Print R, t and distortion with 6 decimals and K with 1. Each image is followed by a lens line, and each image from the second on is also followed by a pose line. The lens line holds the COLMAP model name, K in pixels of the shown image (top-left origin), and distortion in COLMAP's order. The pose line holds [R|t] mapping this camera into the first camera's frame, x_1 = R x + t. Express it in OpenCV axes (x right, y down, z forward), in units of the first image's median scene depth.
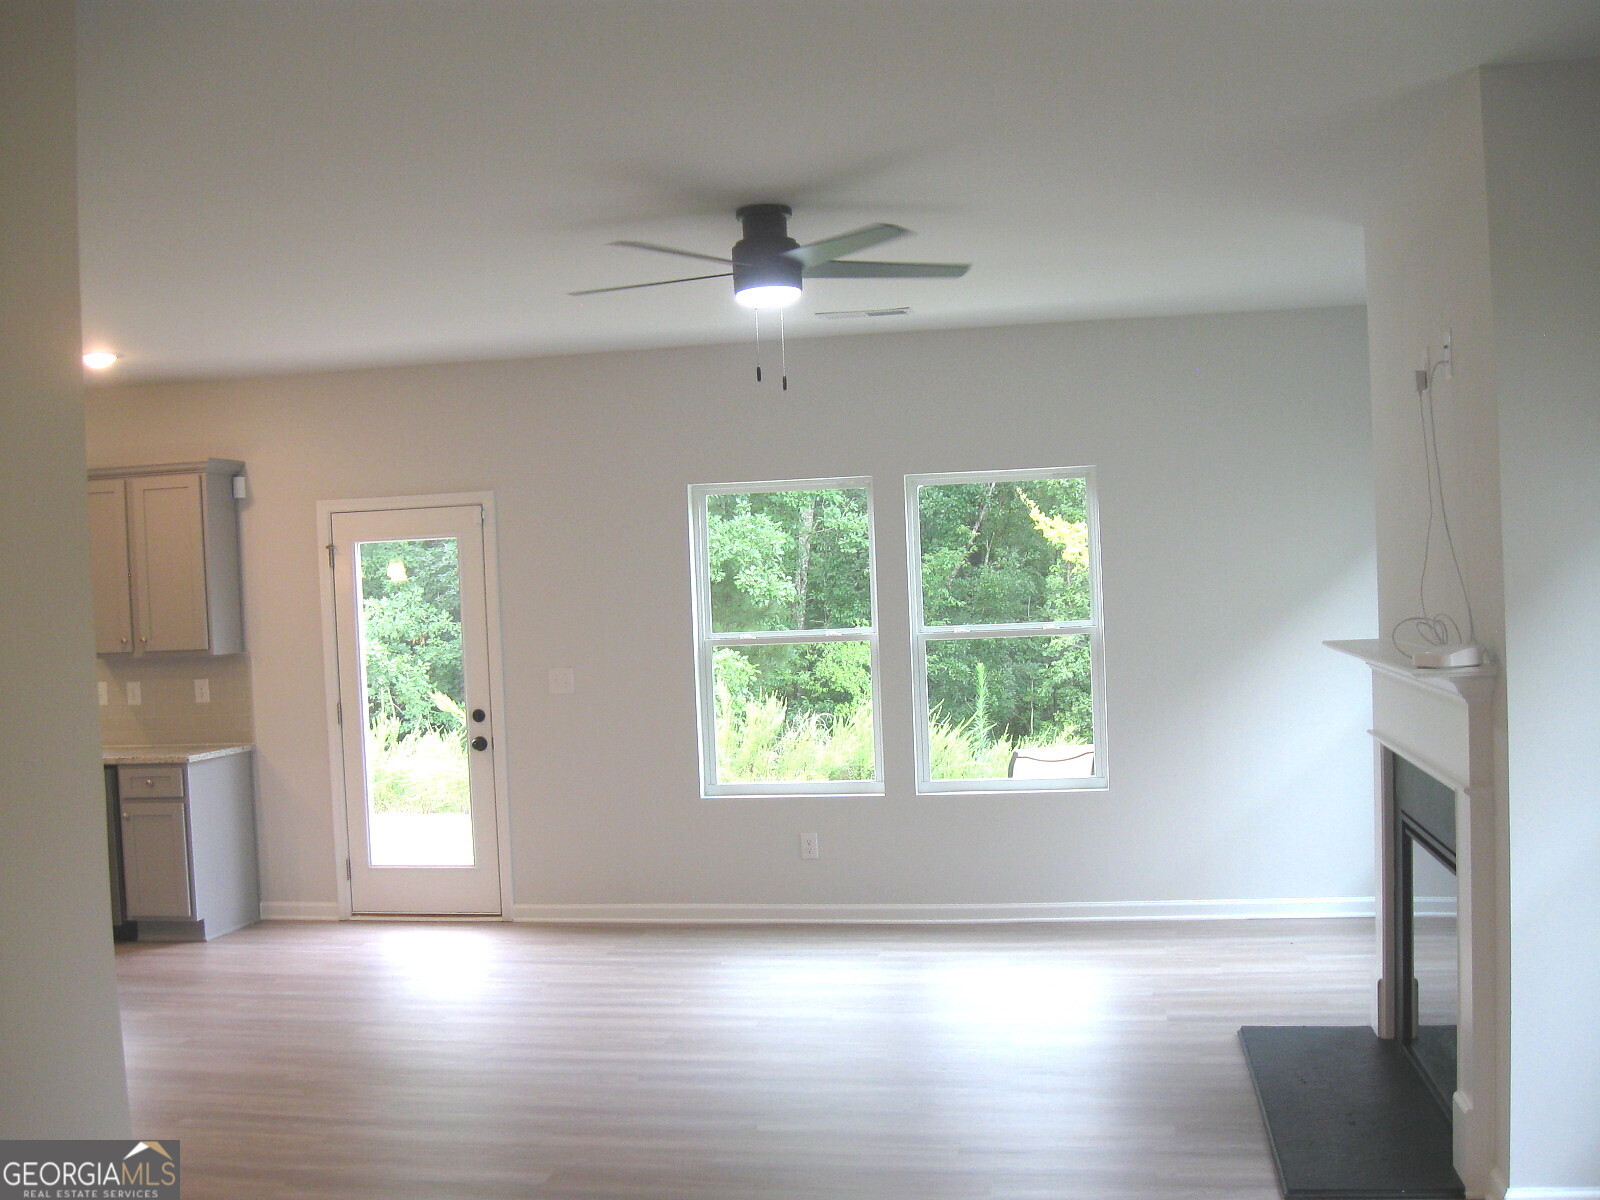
lens RADIAL K [[1652.8, 0, 800.3], [0, 1652.8, 644.7], [0, 0, 1]] dist [-0.141300, 0.048408]
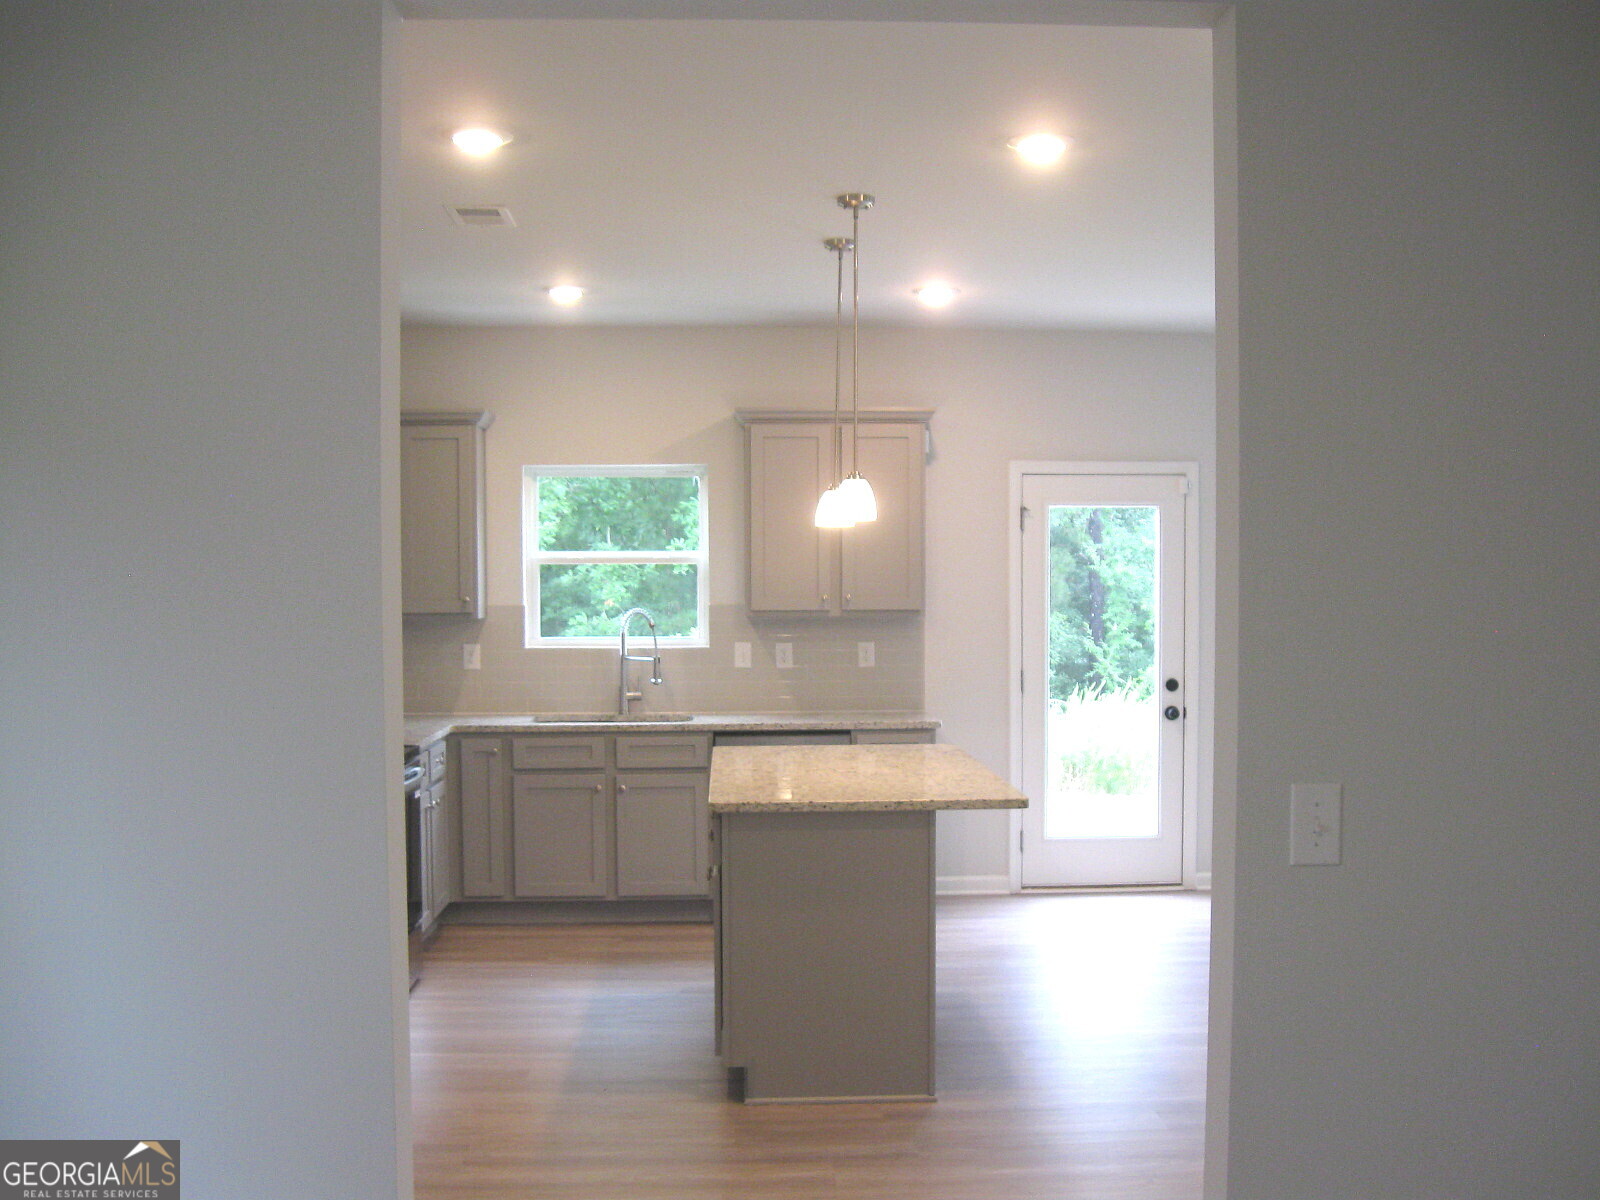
lens RADIAL K [[1652.8, 0, 800.3], [0, 1652.8, 644.7], [0, 0, 1]] dist [-0.141300, 0.048408]
pose [[0.974268, 0.025699, 0.223922, -0.633349], [-0.026312, 0.999654, -0.000245, 0.024521], [-0.223851, -0.005653, 0.974607, 0.075158]]
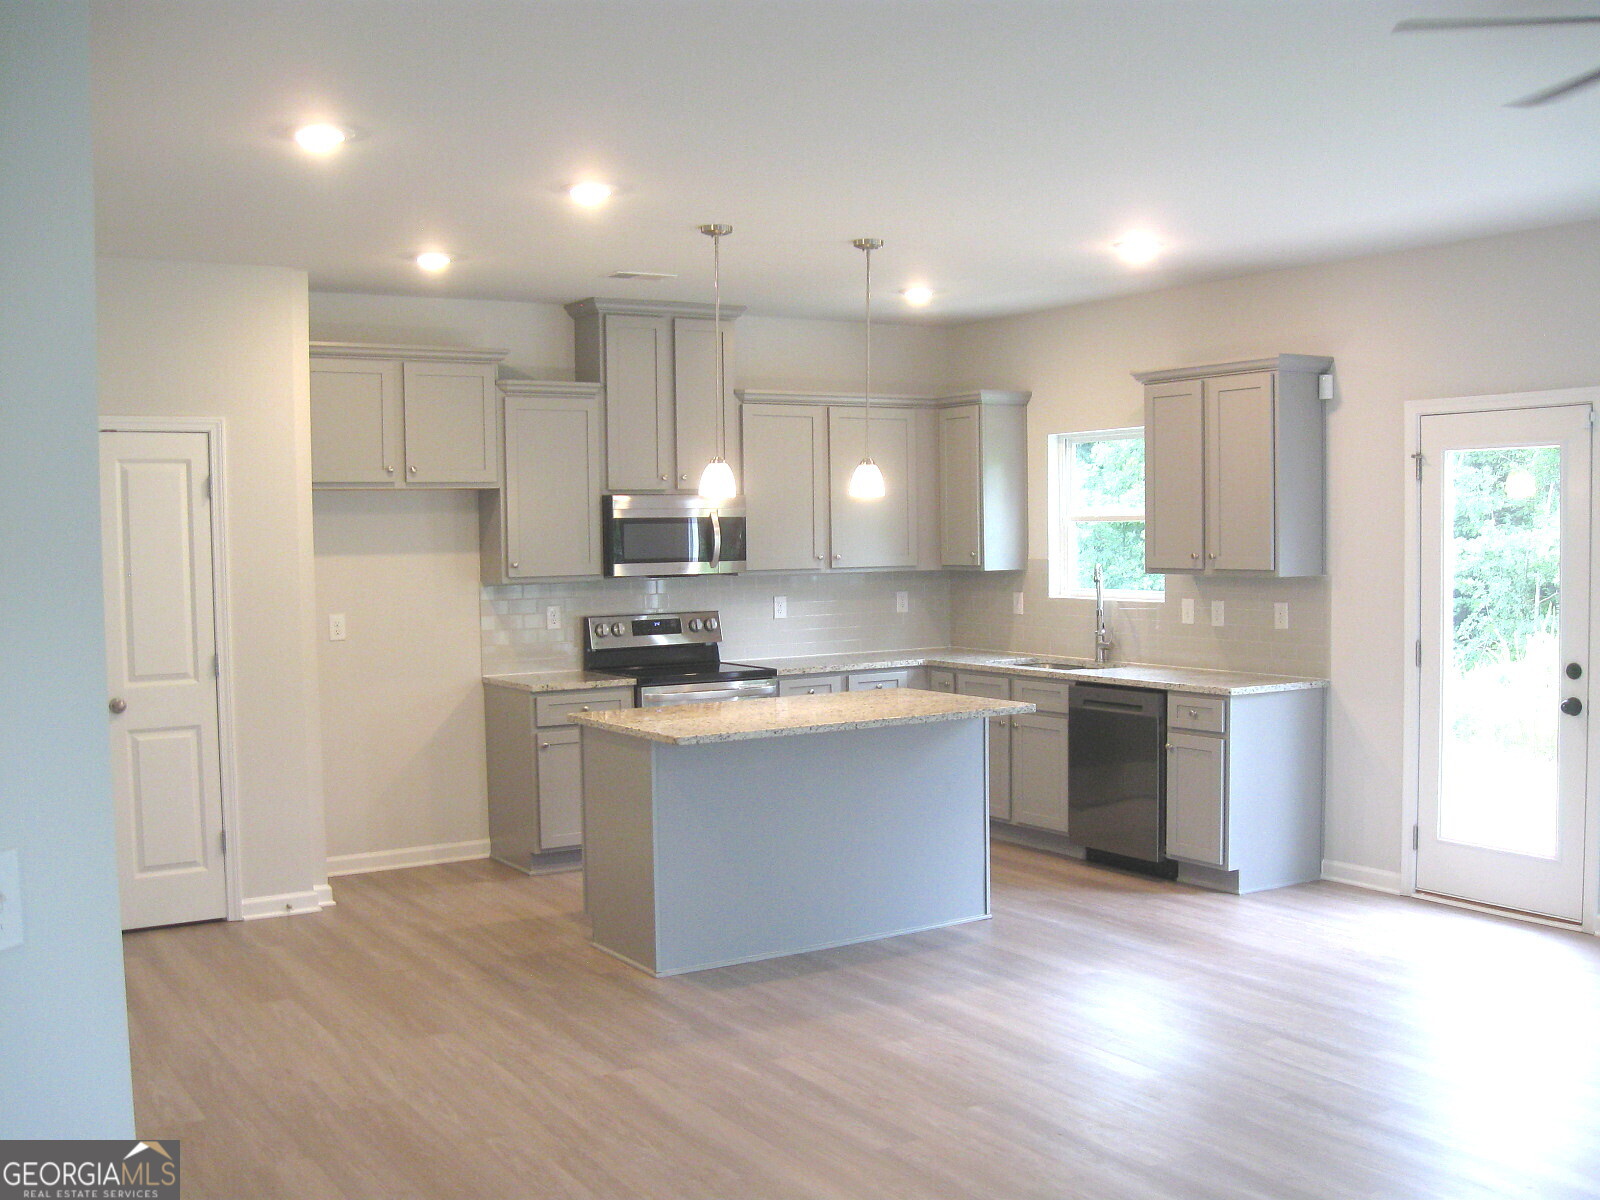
lens RADIAL K [[1652.8, 0, 800.3], [0, 1652.8, 644.7], [0, 0, 1]] dist [-0.141300, 0.048408]
pose [[0.666588, 0.079574, -0.741167, 0.125844], [-0.036711, 0.996584, 0.073979, -0.012856], [0.744522, -0.022105, 0.667232, 0.204654]]
